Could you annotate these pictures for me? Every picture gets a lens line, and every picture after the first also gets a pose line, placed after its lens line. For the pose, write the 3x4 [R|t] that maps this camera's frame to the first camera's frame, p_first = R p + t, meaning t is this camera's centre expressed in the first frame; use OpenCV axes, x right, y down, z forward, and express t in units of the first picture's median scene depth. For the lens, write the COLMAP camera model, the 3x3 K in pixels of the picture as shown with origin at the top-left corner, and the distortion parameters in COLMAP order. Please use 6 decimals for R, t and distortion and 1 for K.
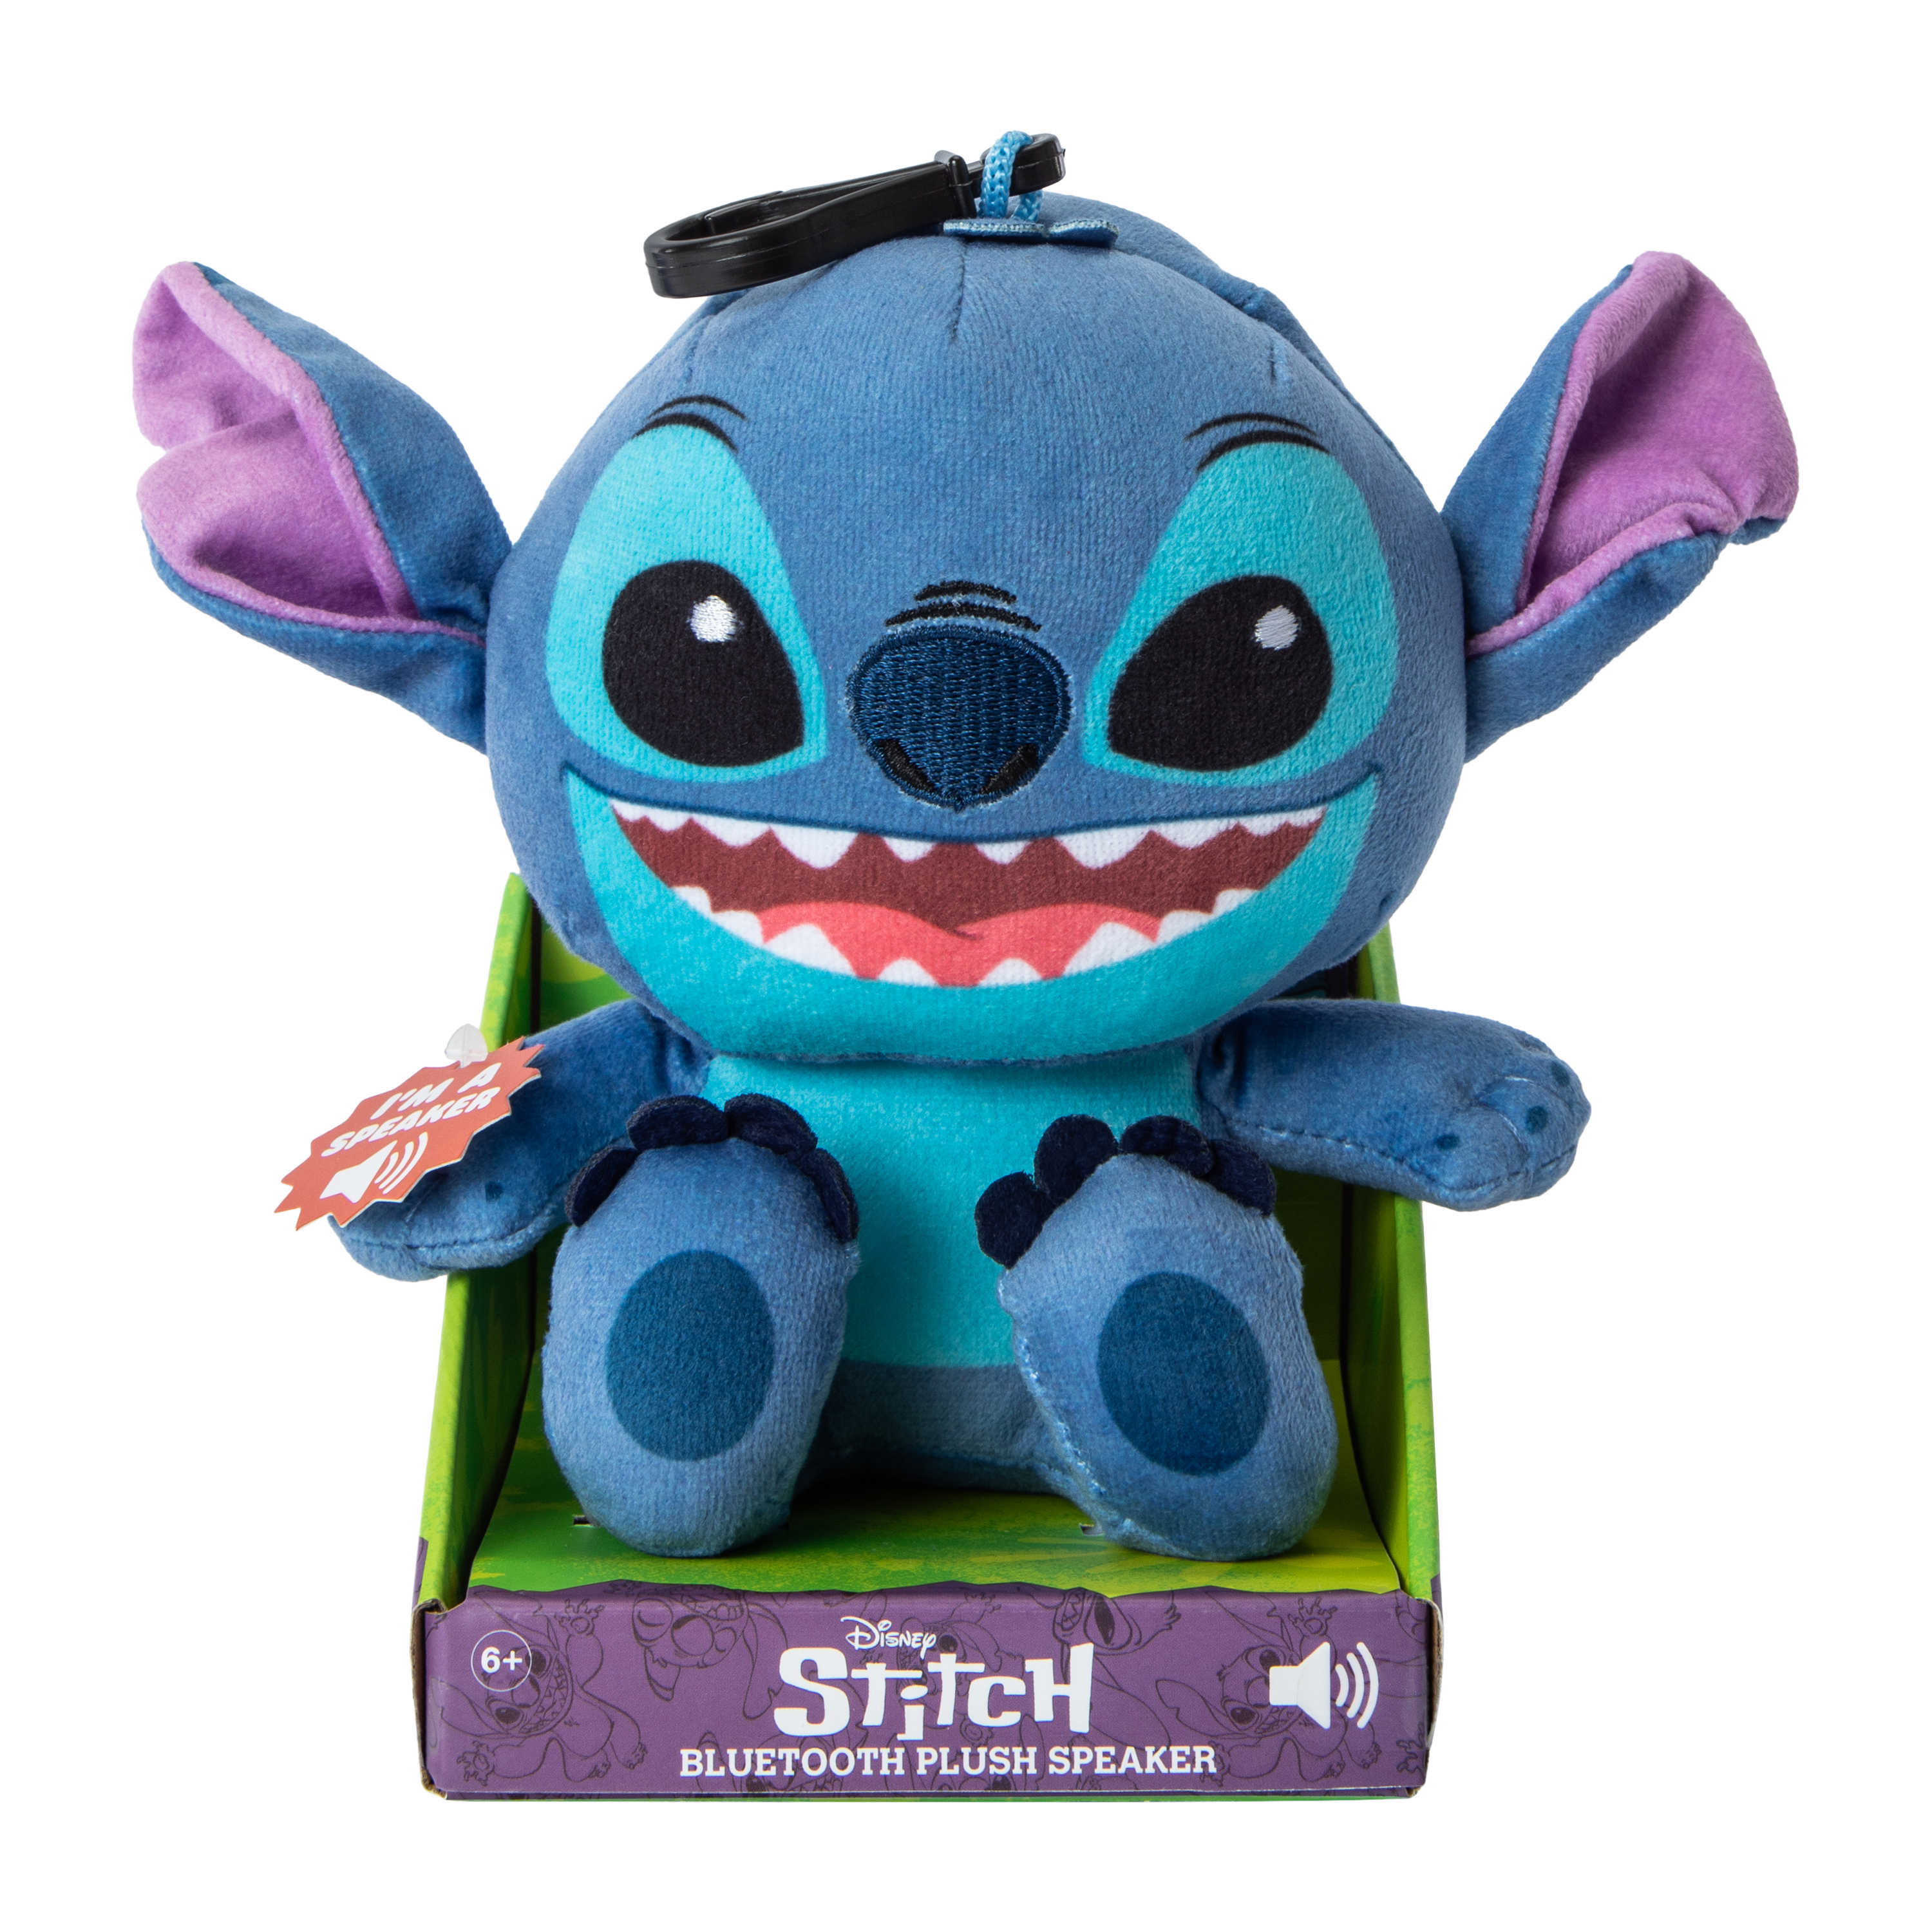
lens RADIAL K [[5209.1, 0, 966.0], [0, 5209.1, 966.0], [0, 0, 1]] dist [0.027435, -9.234938]
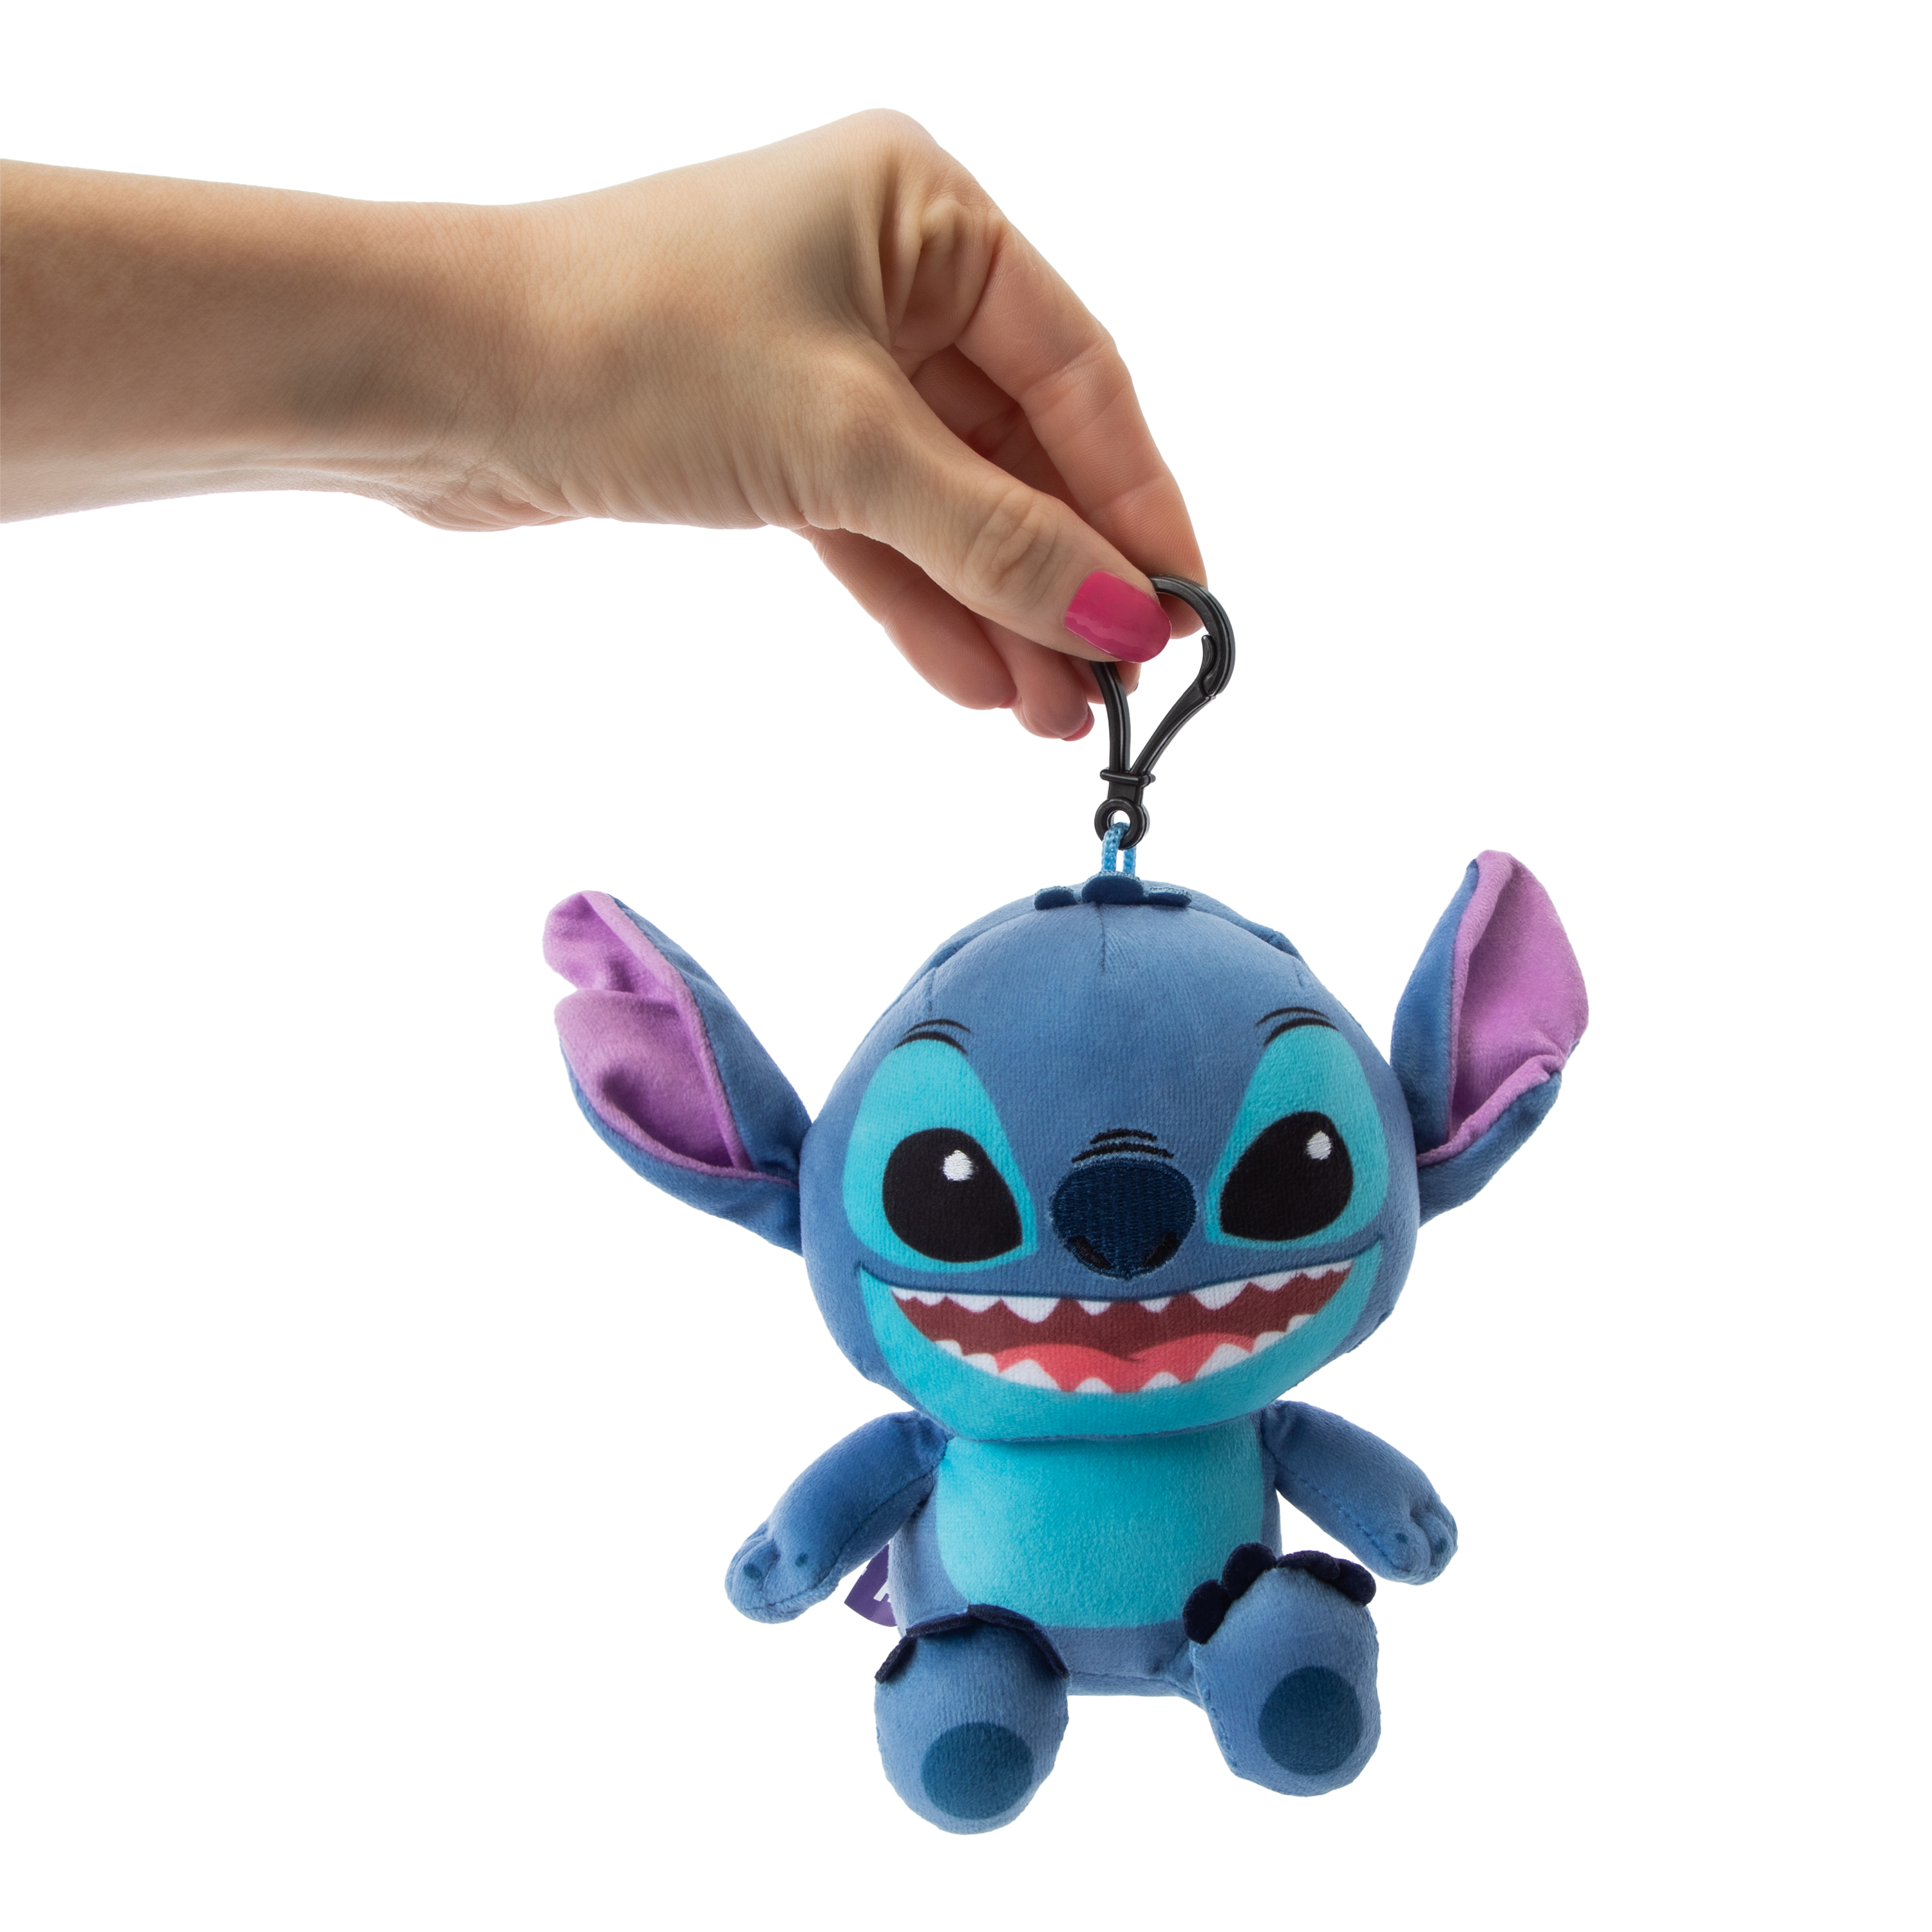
lens RADIAL K [[1581.3, 0, 966.0], [0, 1581.3, 966.0], [0, 0, 1]] dist [-0.002528, 0.000403]
pose [[0.995233, -0.063175, 0.074297, -0.075972], [0.073607, 0.986352, -0.147282, -0.055342], [-0.063979, 0.152049, 0.986300, 0.532005]]
